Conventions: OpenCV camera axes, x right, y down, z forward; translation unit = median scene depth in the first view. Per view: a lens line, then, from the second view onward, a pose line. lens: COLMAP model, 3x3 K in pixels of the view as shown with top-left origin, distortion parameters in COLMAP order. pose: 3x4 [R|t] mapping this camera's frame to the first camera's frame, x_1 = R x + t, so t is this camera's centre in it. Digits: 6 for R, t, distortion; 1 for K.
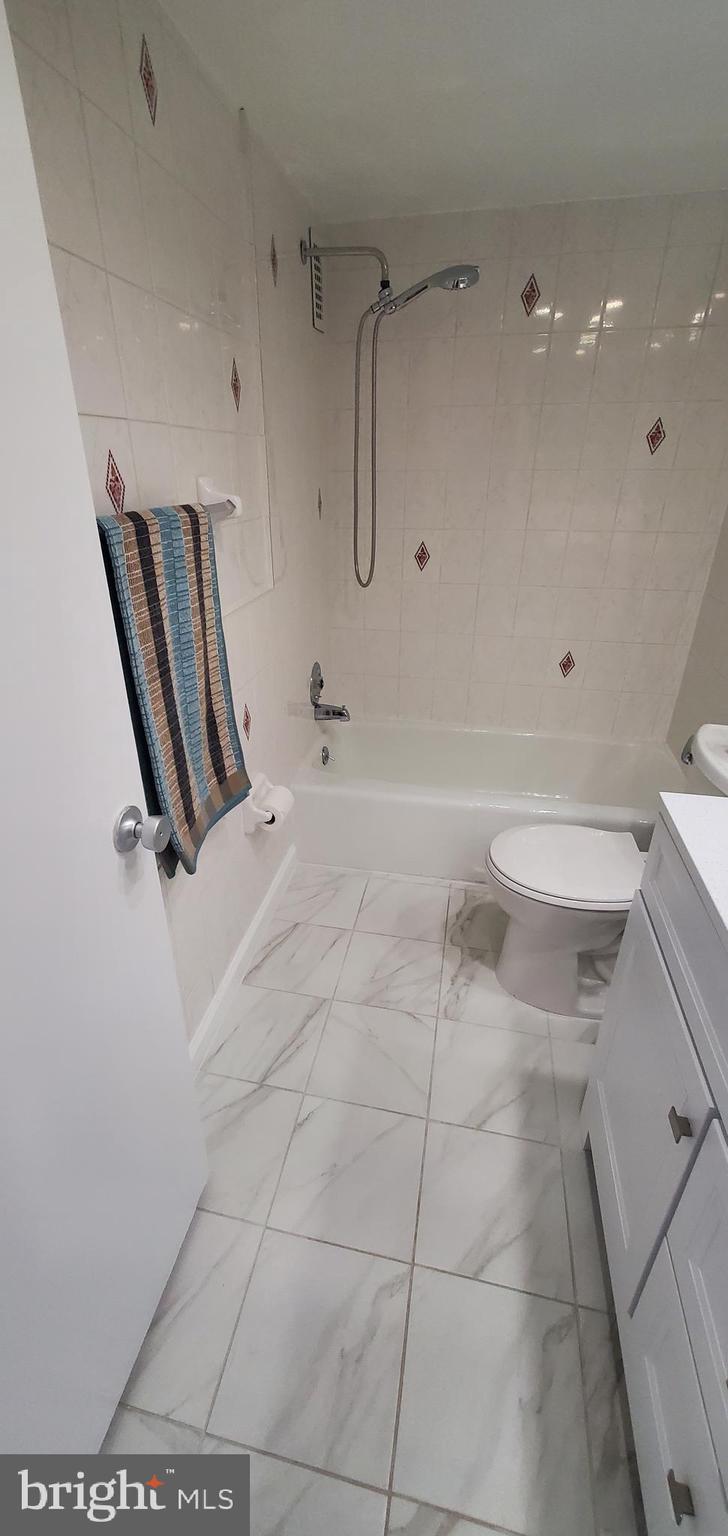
lens RADIAL K [[611.9, 0, 354.6], [0, 611.9, 768.4], [0, 0, 1]] dist [0.003996, 0.000403]
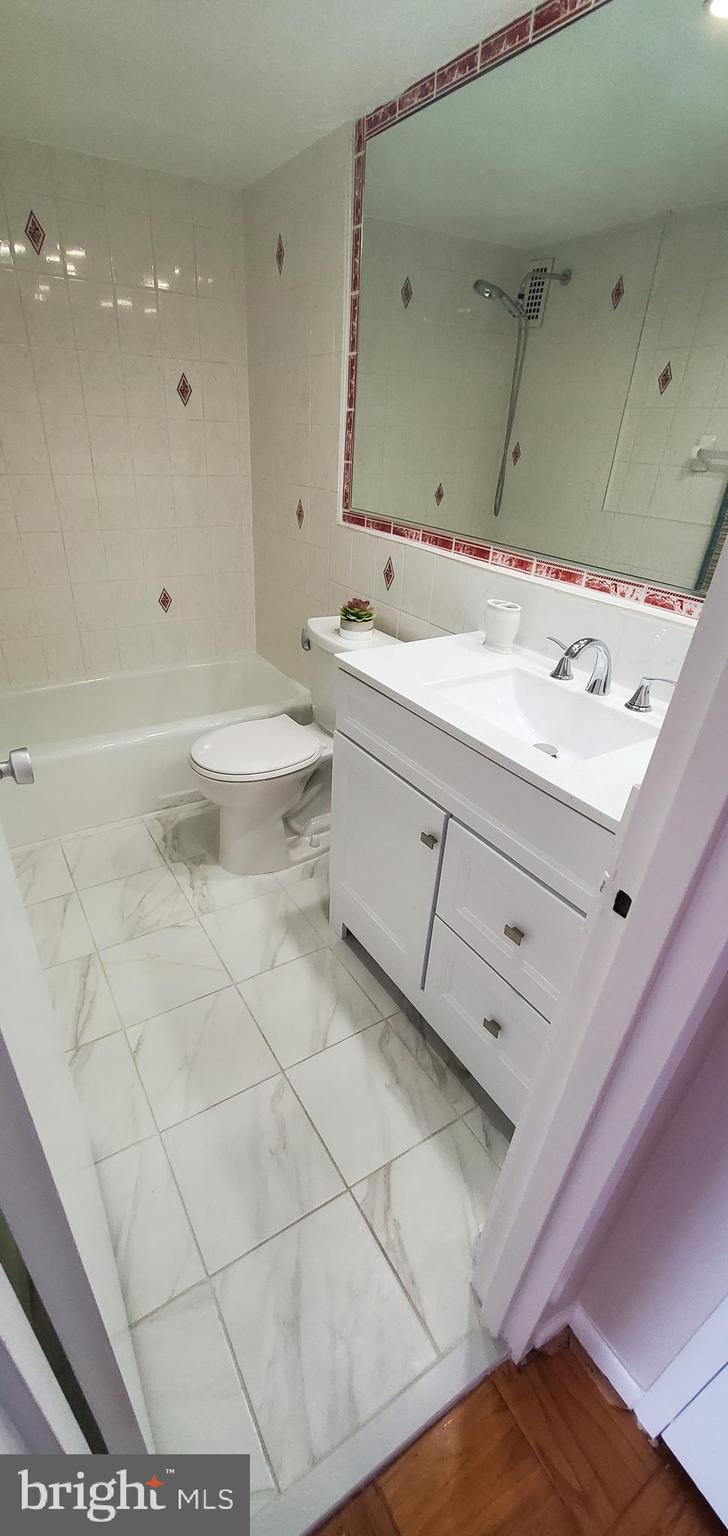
lens RADIAL K [[611.9, 0, 339.0], [0, 611.9, 771.3], [0, 0, 1]] dist [0.003996, 0.000403]
pose [[0.725824, -0.309988, 0.614074, -0.284024], [0.273599, 0.949150, 0.155747, 0.050592], [-0.631128, 0.054965, 0.773729, -0.046384]]
